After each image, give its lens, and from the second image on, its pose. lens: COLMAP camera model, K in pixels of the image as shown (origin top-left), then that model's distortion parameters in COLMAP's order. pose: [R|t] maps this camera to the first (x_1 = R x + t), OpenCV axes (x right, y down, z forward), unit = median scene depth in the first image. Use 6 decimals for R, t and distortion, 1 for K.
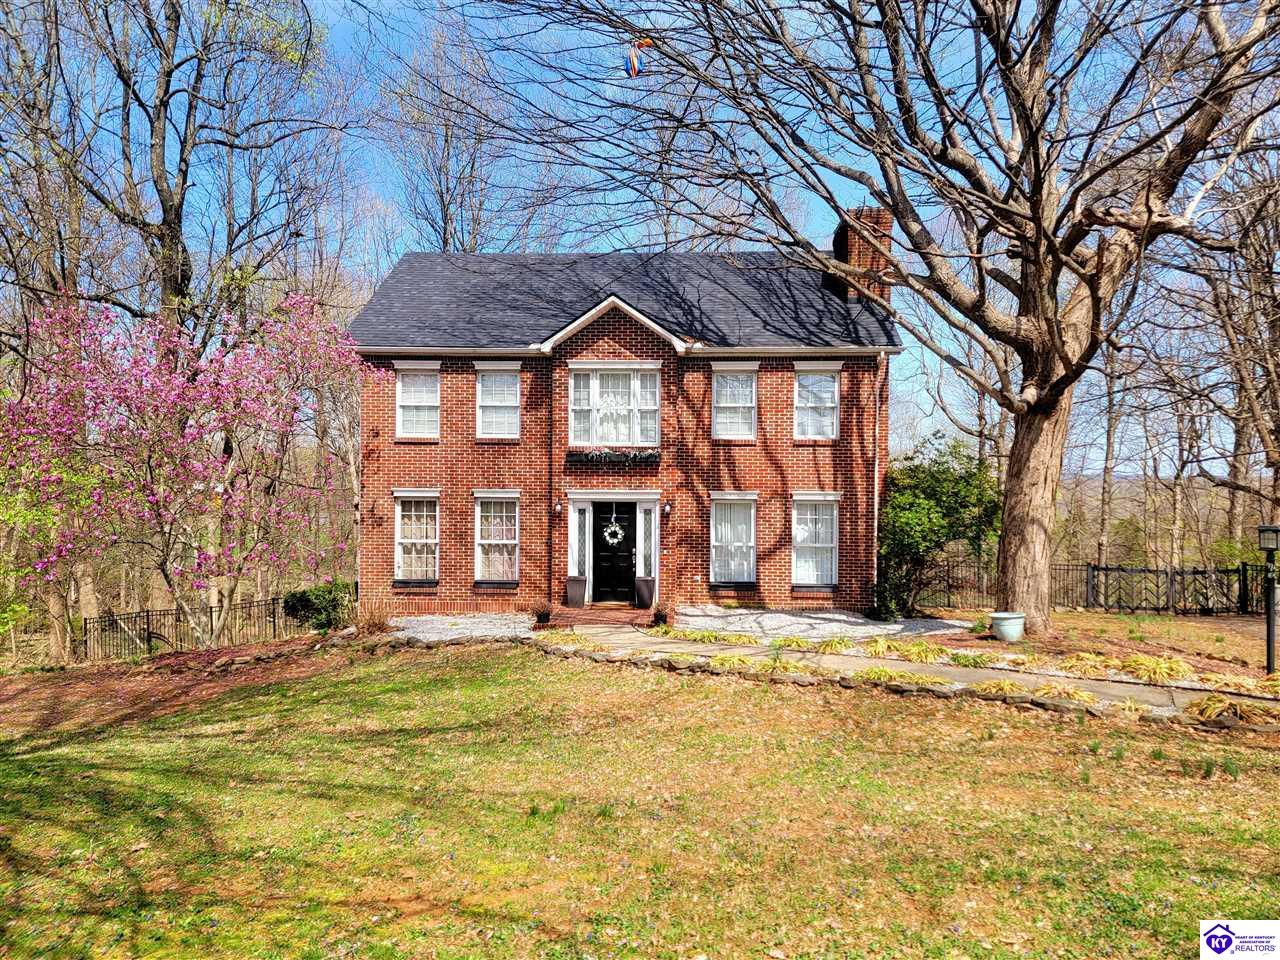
lens RADIAL K [[893.7, 0, 656.7], [0, 893.7, 485.1], [0, 0, 1]] dist [0.064027, -0.016081]
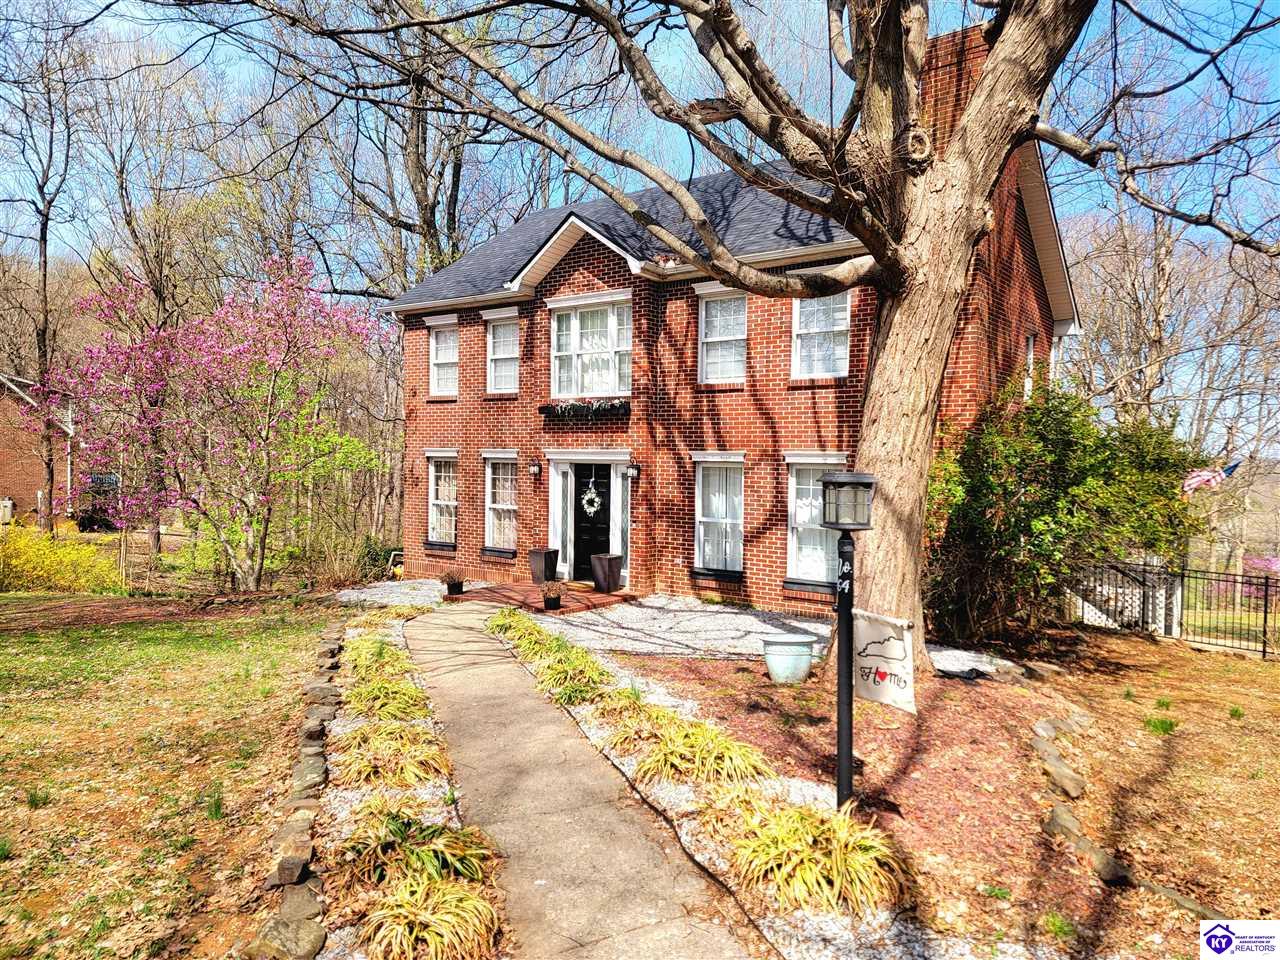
lens RADIAL K [[893.7, 0, 642.9], [0, 893.7, 486.4], [0, 0, 1]] dist [0.064027, -0.016081]
pose [[0.819583, 0.023310, -0.572486, 0.474271], [-0.012347, 0.999659, 0.023027, 0.020088], [0.572827, -0.011804, 0.819591, 0.336187]]
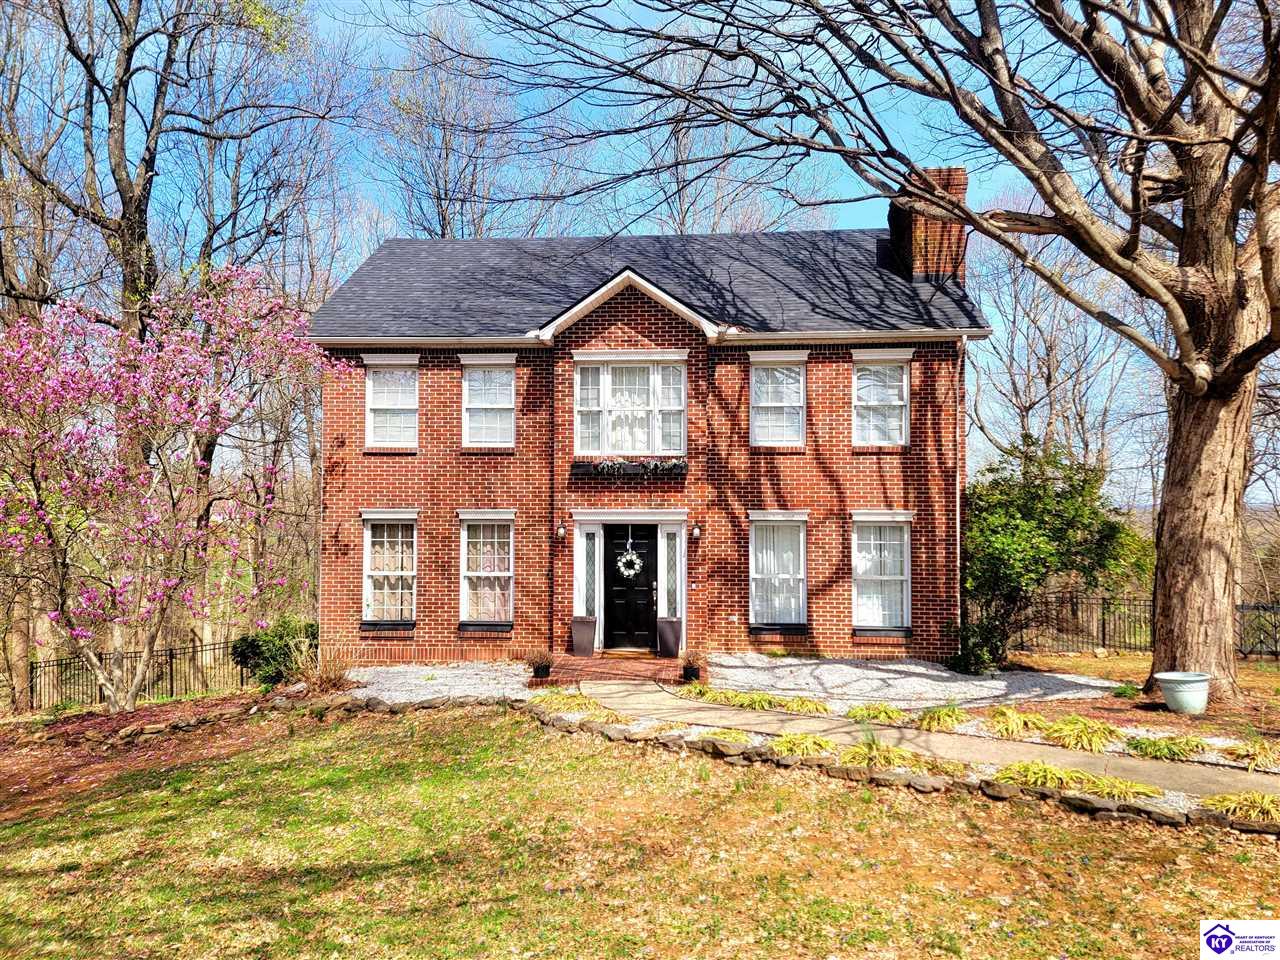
lens RADIAL K [[893.7, 0, 638.2], [0, 893.7, 483.0], [0, 0, 1]] dist [0.064027, -0.016081]
pose [[0.999528, -0.005327, -0.030255, -0.015561], [0.004202, 0.999301, -0.037153, 0.011569], [0.030432, 0.037008, 0.998852, 0.189093]]
